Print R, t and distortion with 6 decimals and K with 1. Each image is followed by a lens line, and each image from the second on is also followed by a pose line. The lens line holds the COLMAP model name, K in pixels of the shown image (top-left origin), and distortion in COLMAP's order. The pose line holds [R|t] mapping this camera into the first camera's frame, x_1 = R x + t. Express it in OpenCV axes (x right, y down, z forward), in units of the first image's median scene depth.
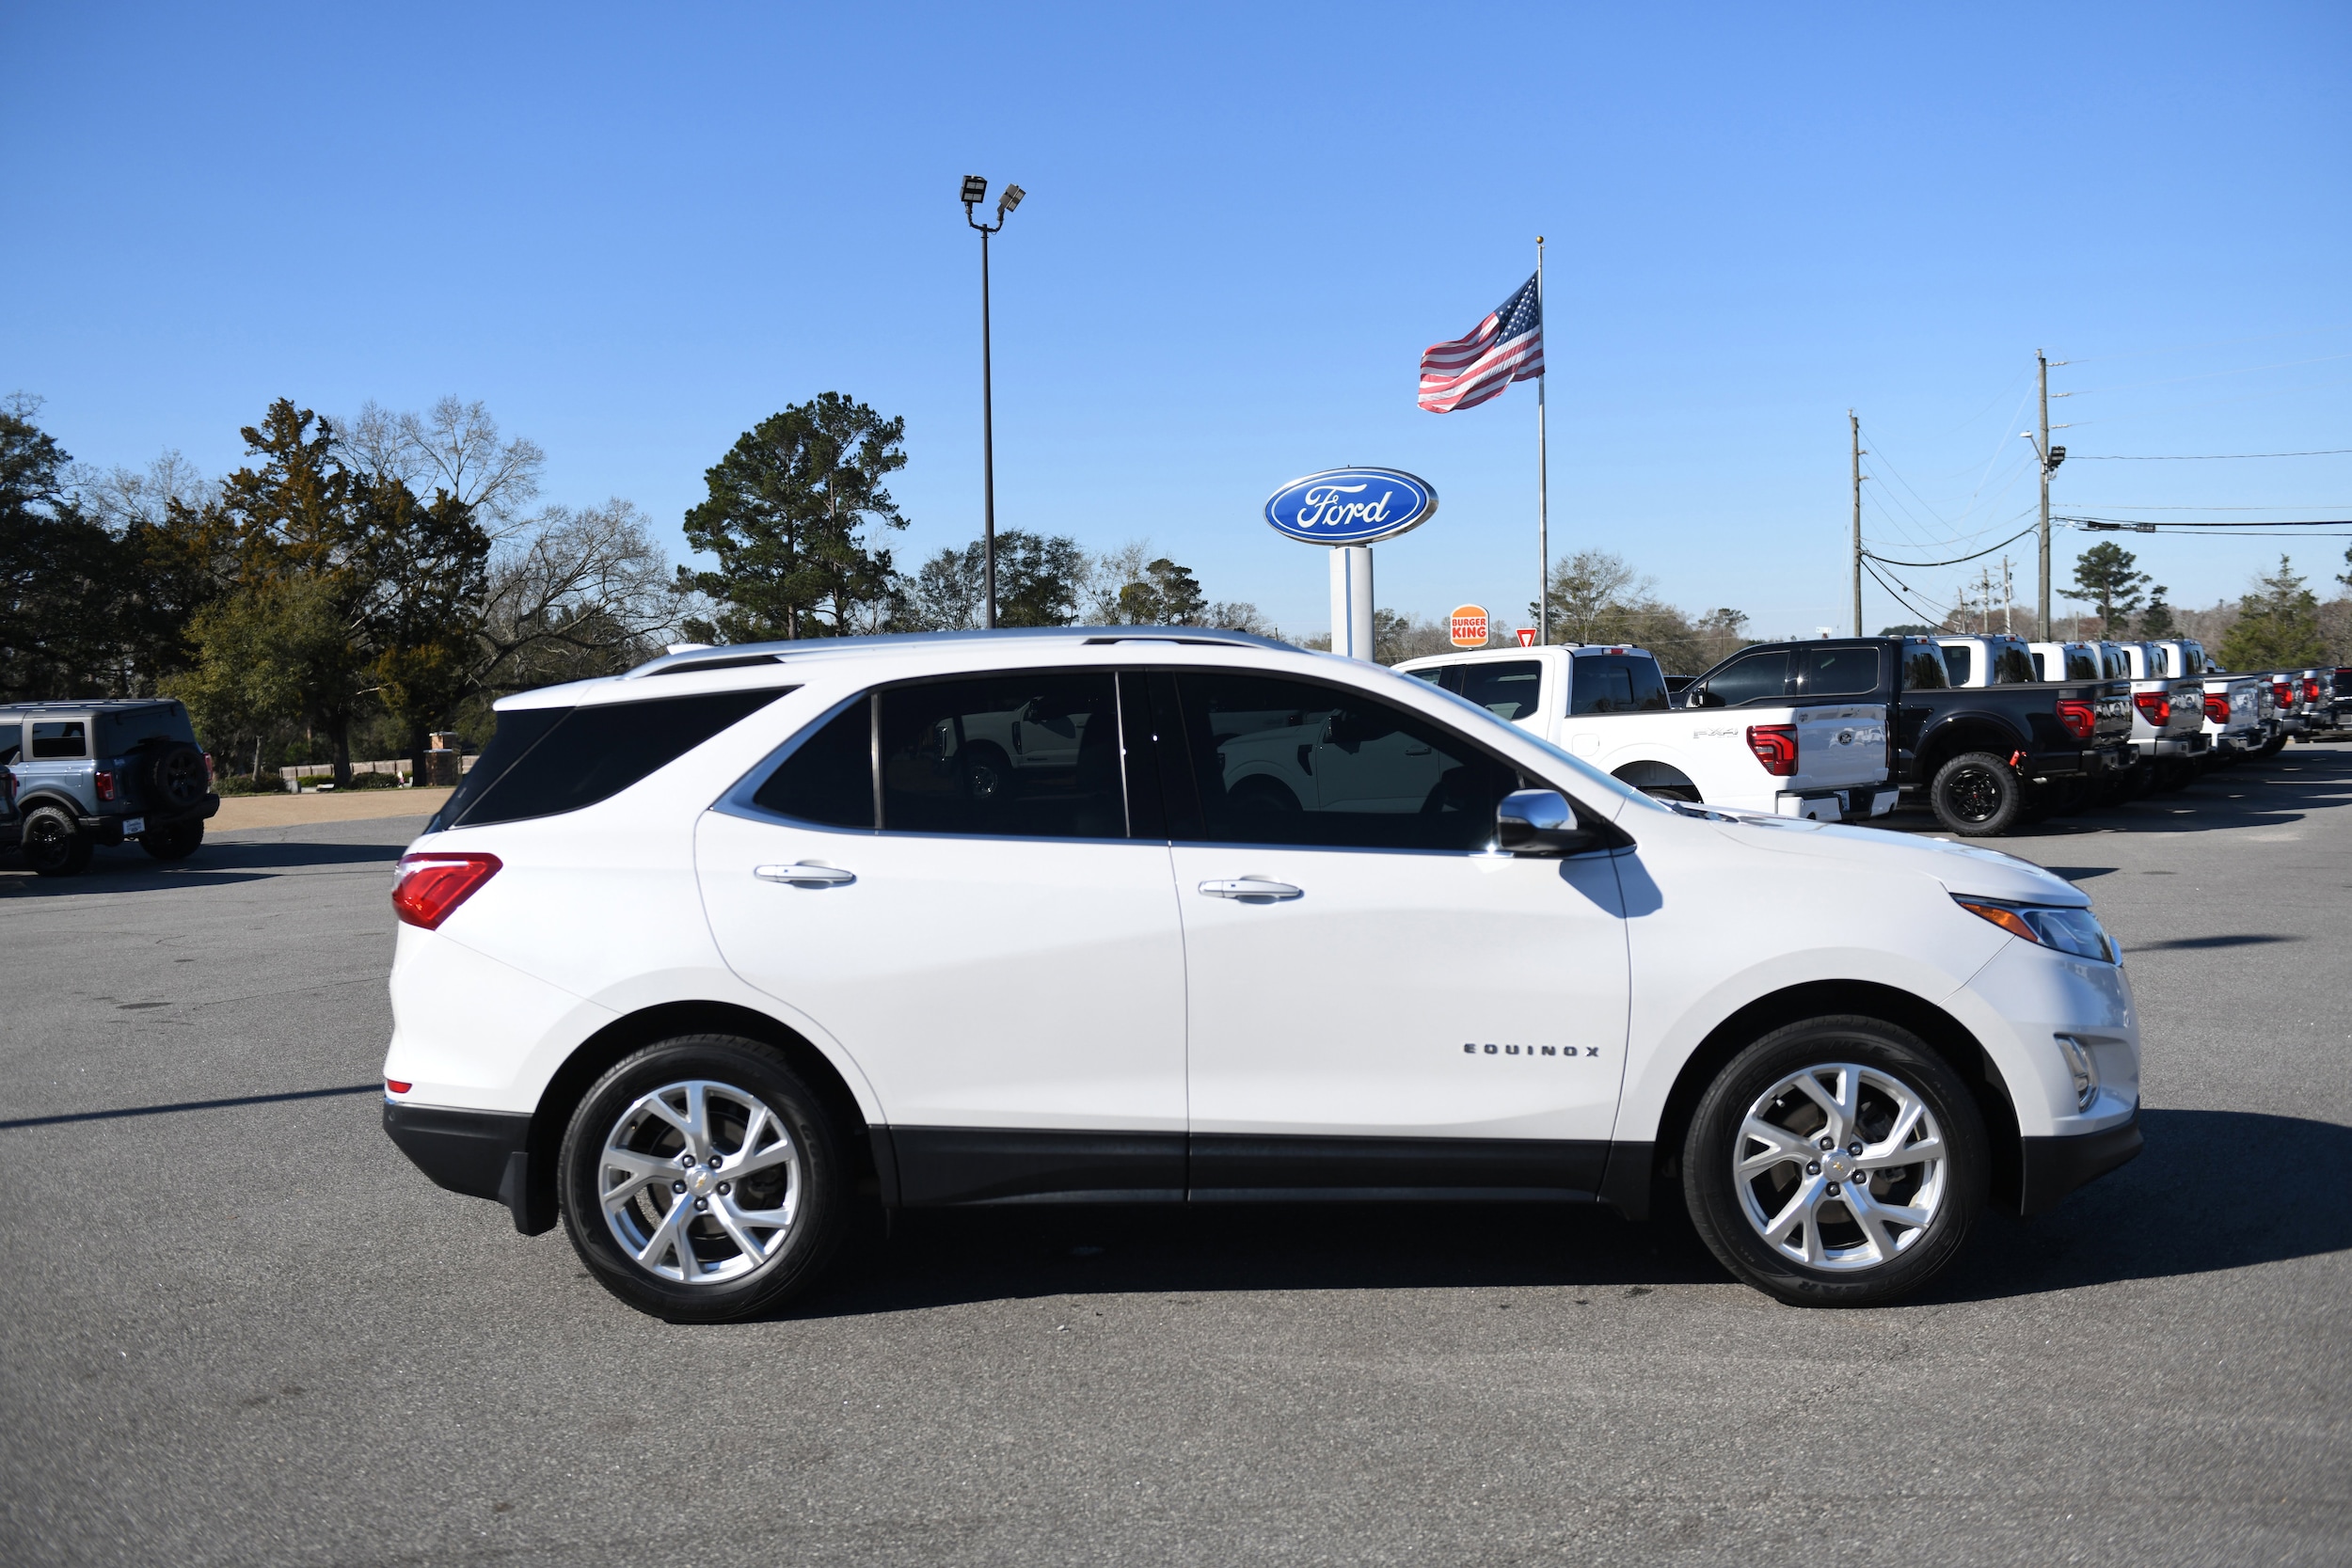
lens RADIAL K [[2467.6, 0, 1142.9], [0, 2467.6, 791.1], [0, 0, 1]] dist [0.077195, 0.002171]
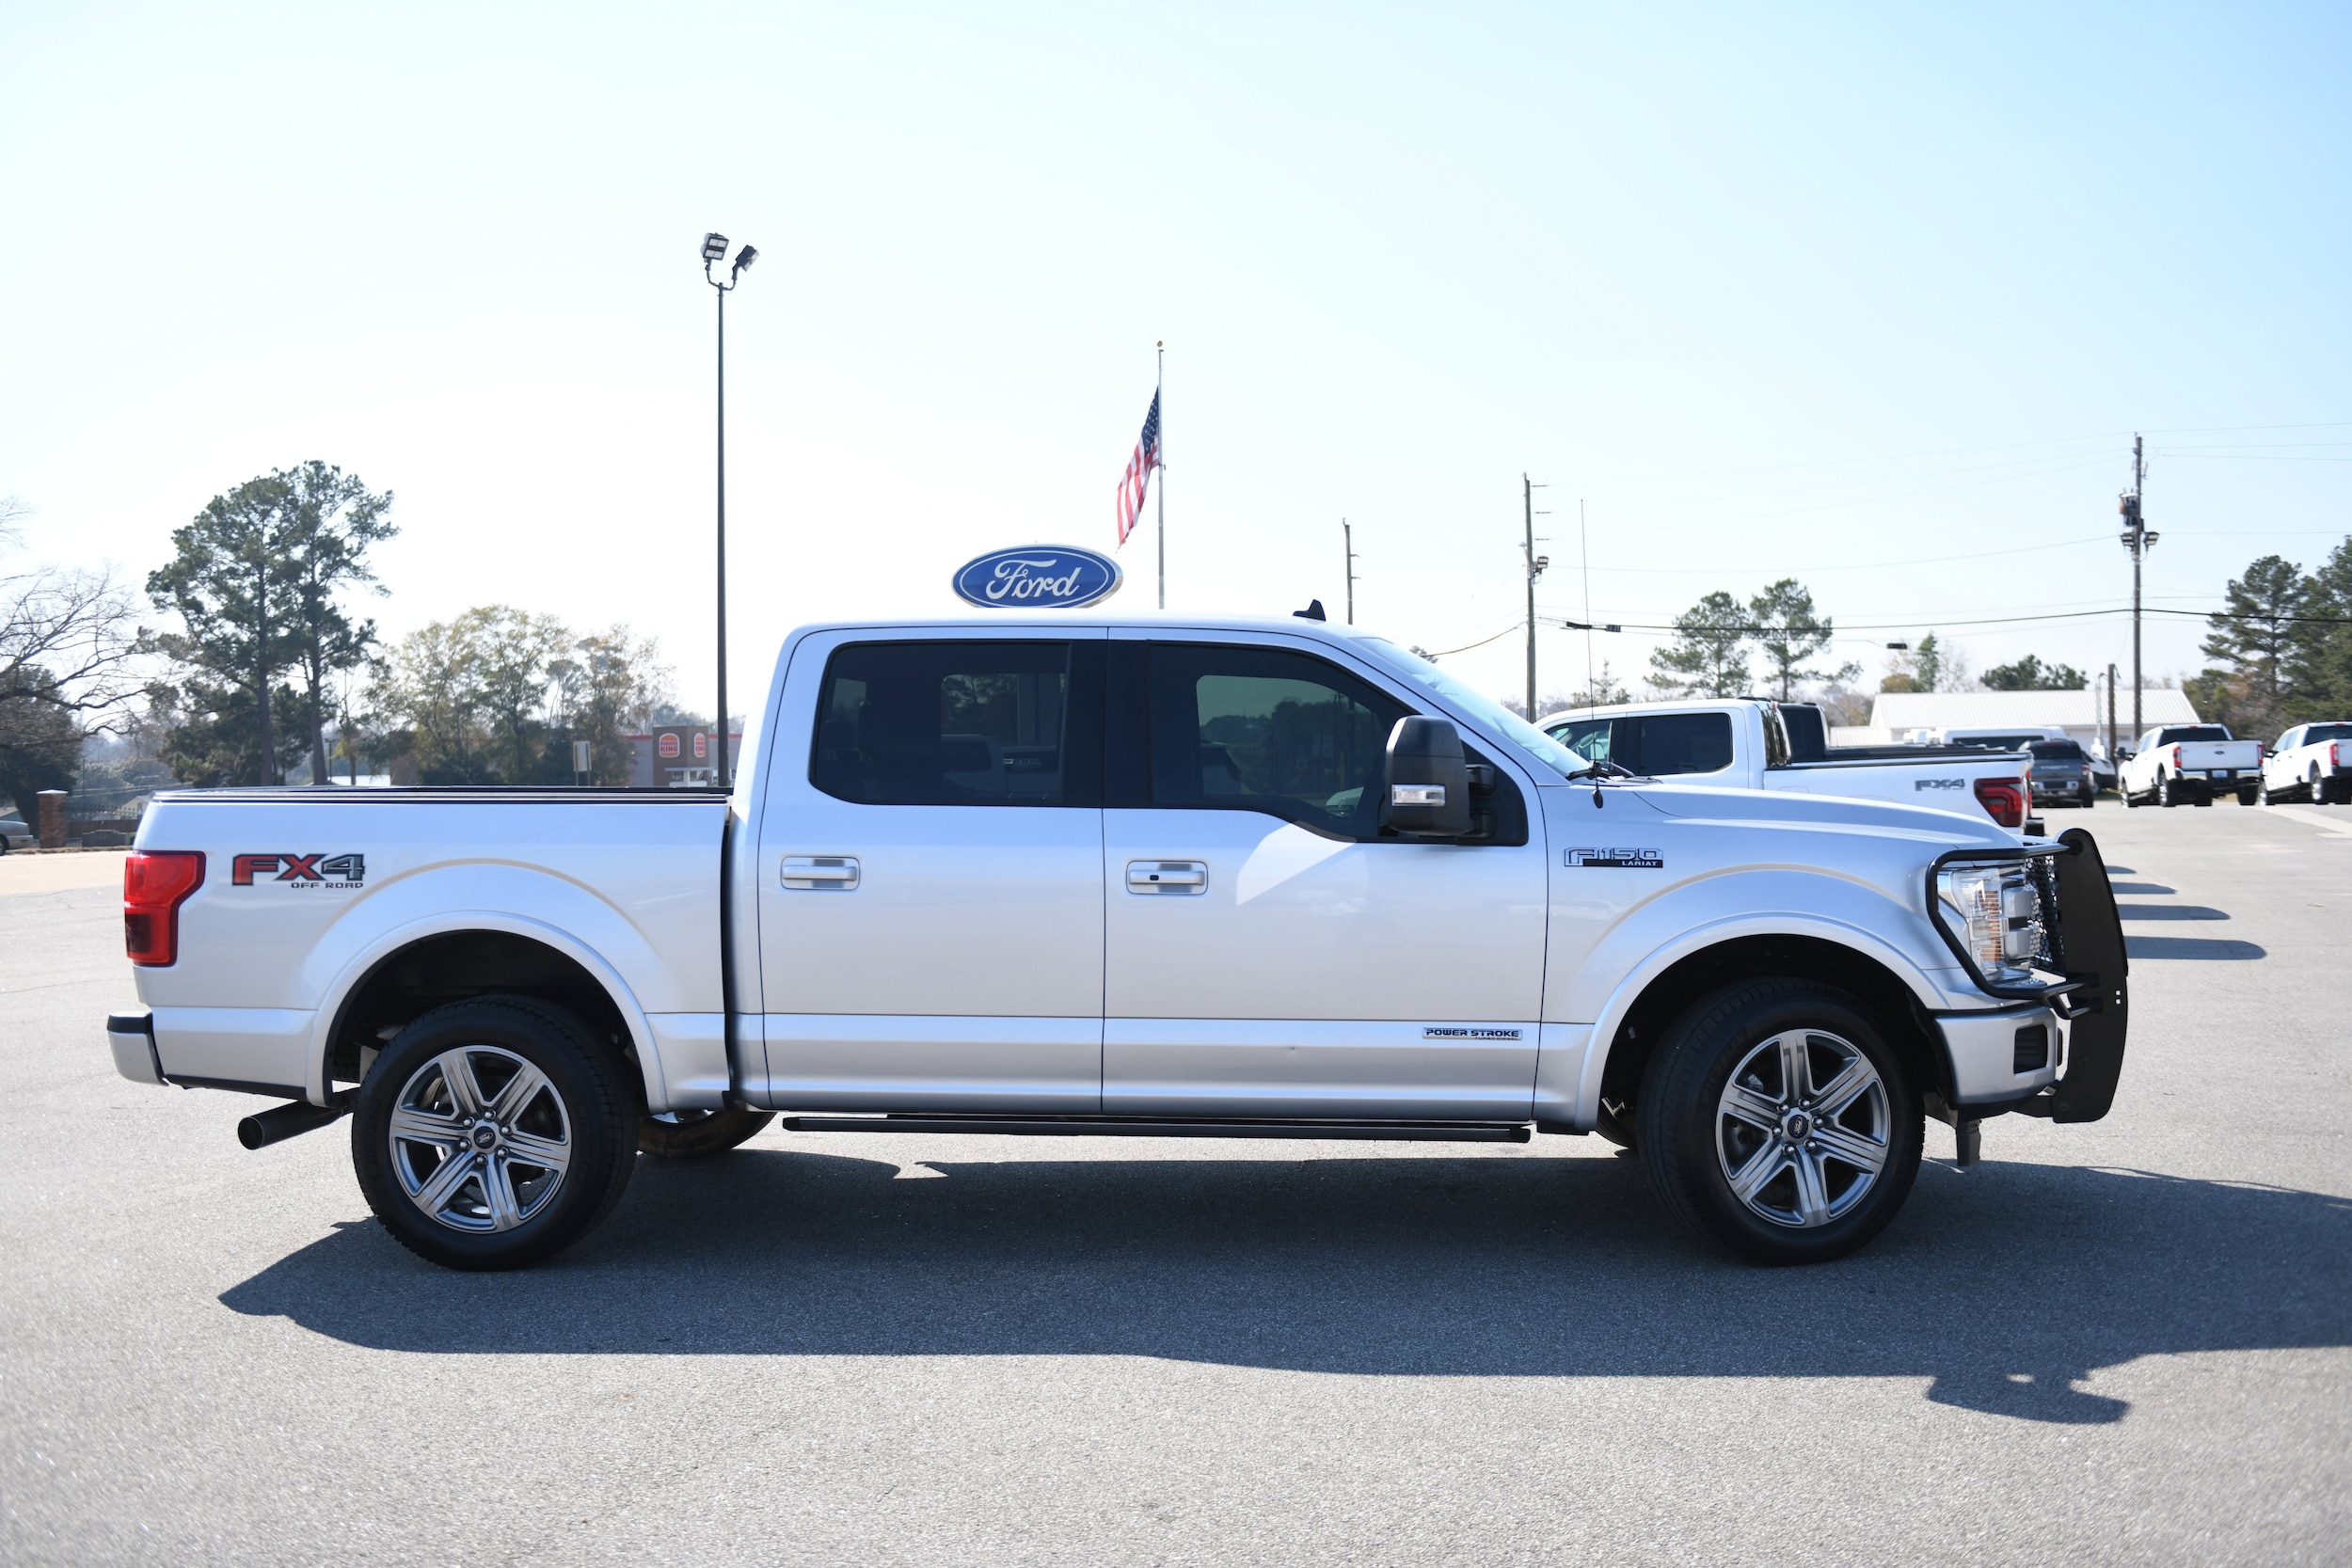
lens RADIAL K [[2234.1, 0, 1176.0], [0, 2234.1, 784.0], [0, 0, 1]] dist [0.008040, -0.004871]
pose [[0.955374, 0.007903, 0.295293, -0.068416], [0.001827, 0.999465, -0.032659, 0.000528], [-0.295393, 0.031741, 0.954848, 0.044849]]
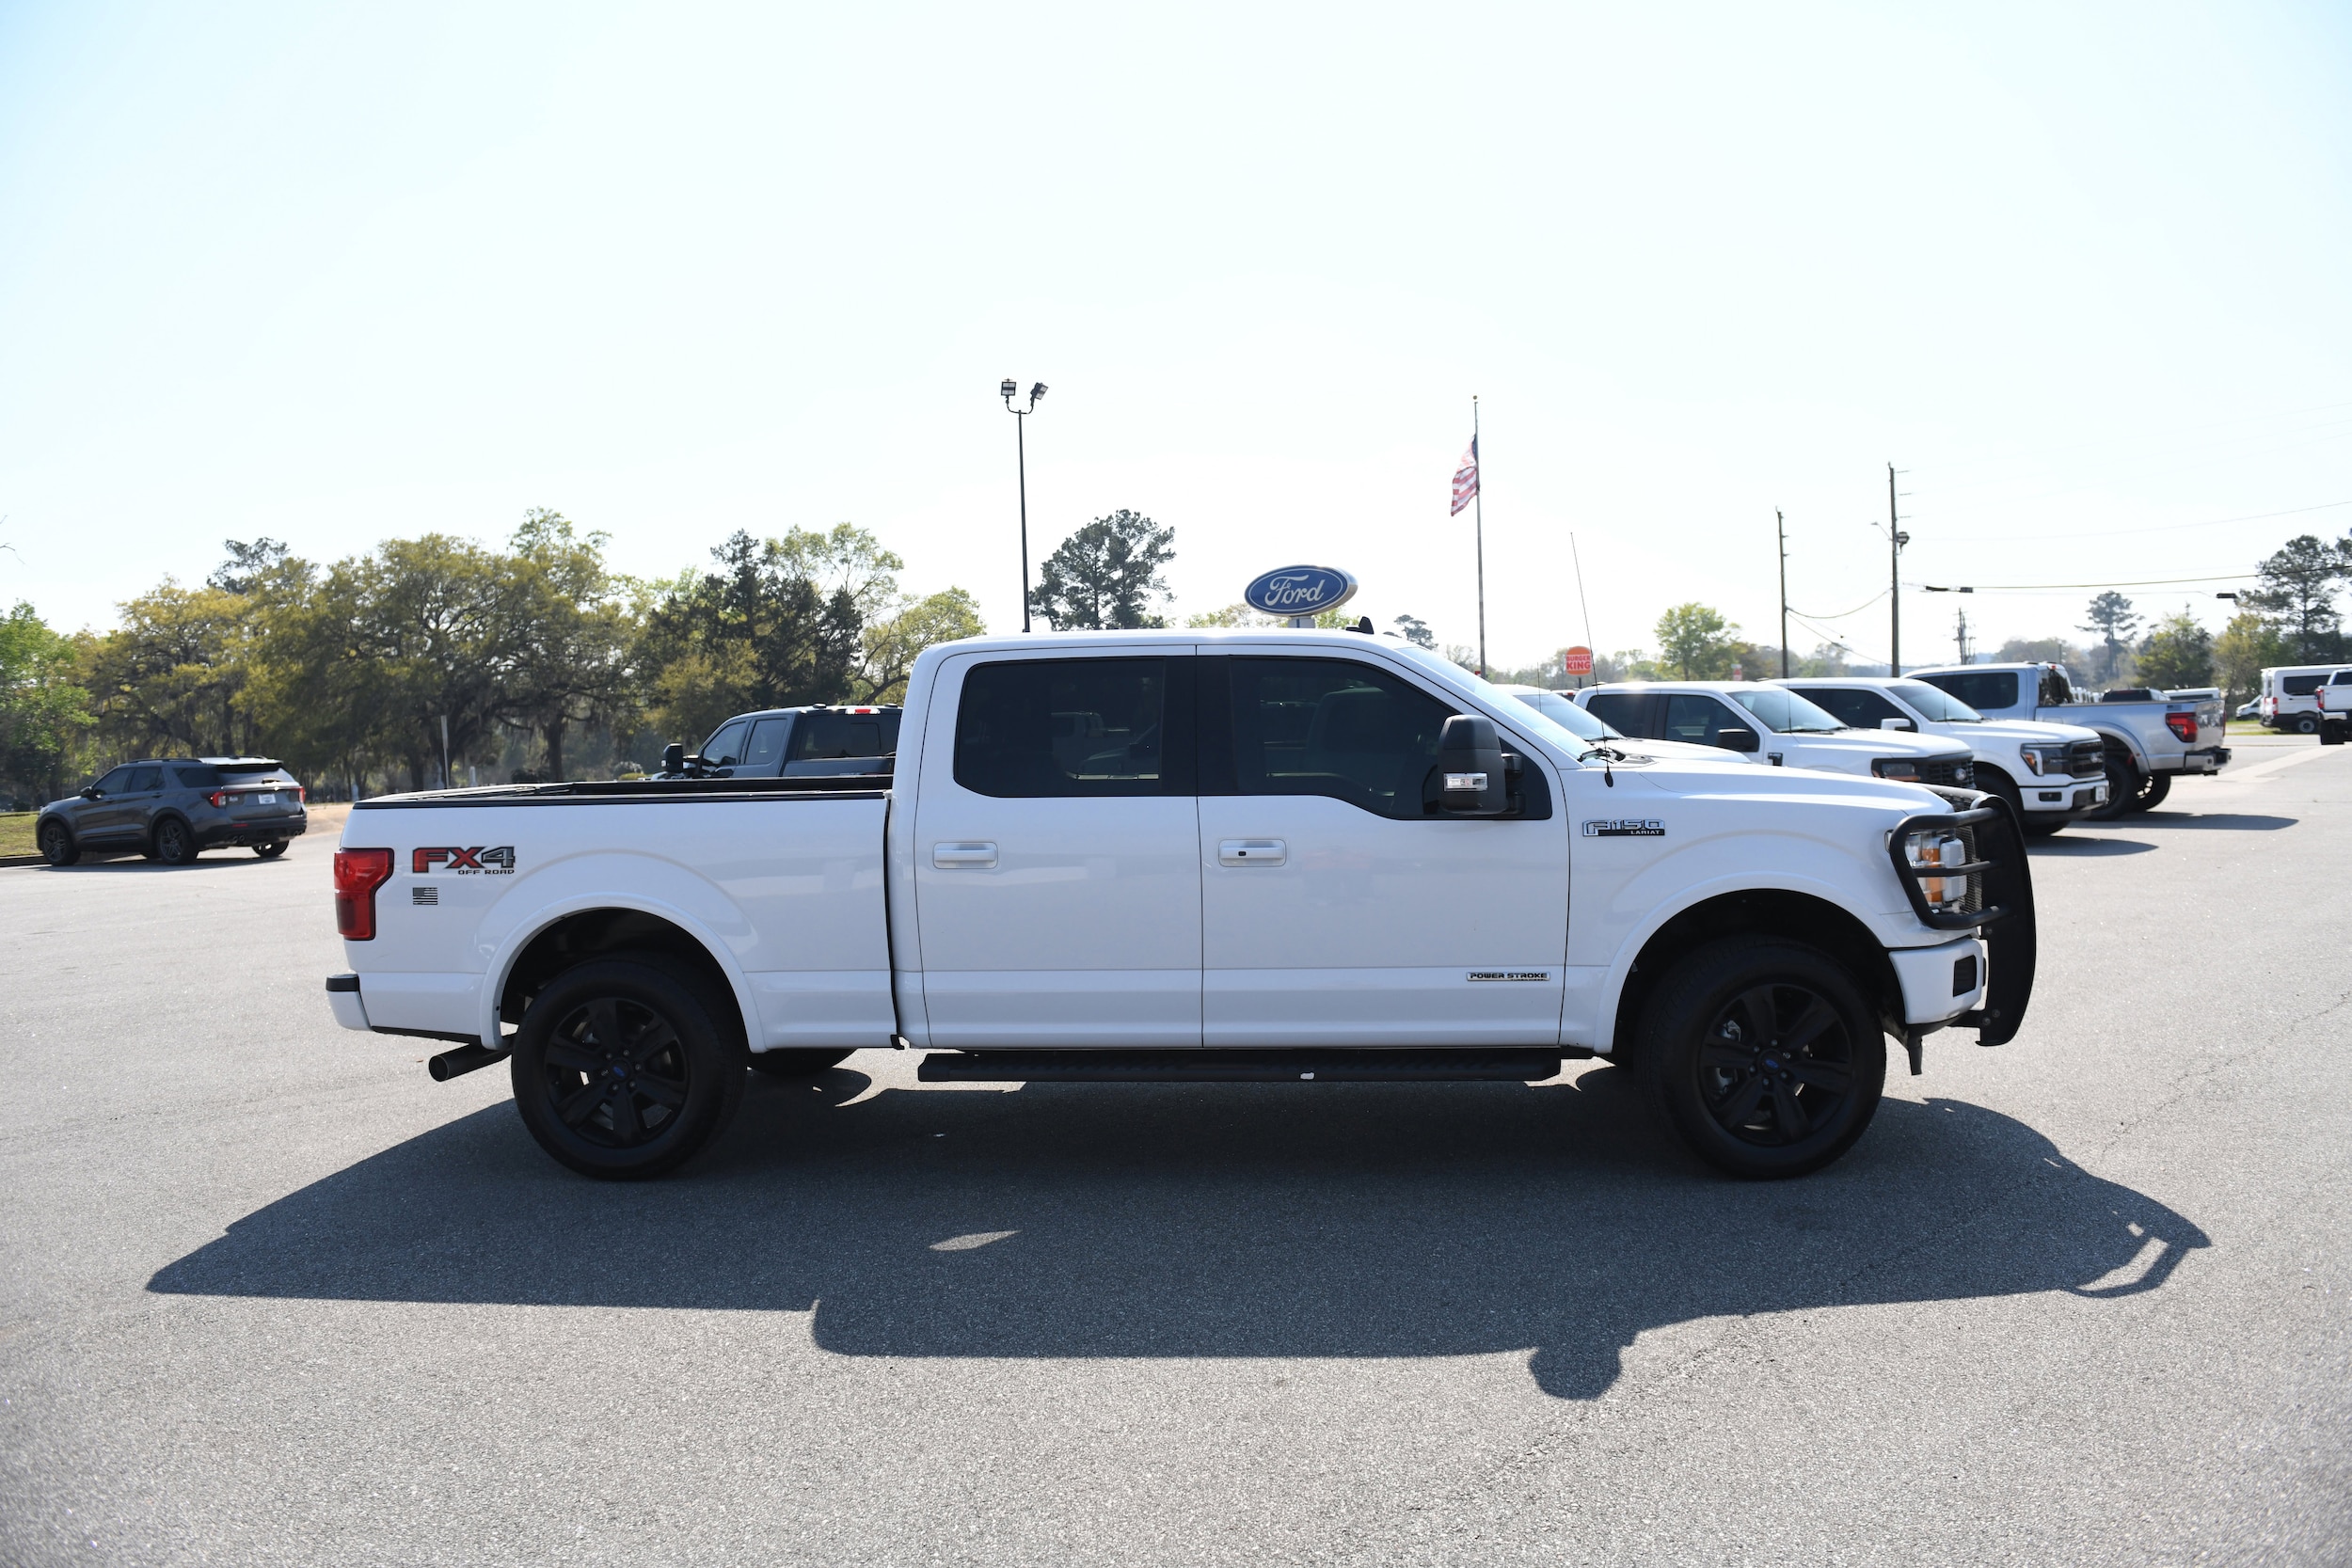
lens RADIAL K [[1732.5, 0, 1144.3], [0, 1732.5, 727.4], [0, 0, 1]] dist [-0.043745, -0.001816]
pose [[0.982524, -0.008042, -0.185961, 0.090405], [0.002981, 0.999618, -0.027478, -0.004232], [0.186111, 0.026444, 0.982173, -0.000020]]
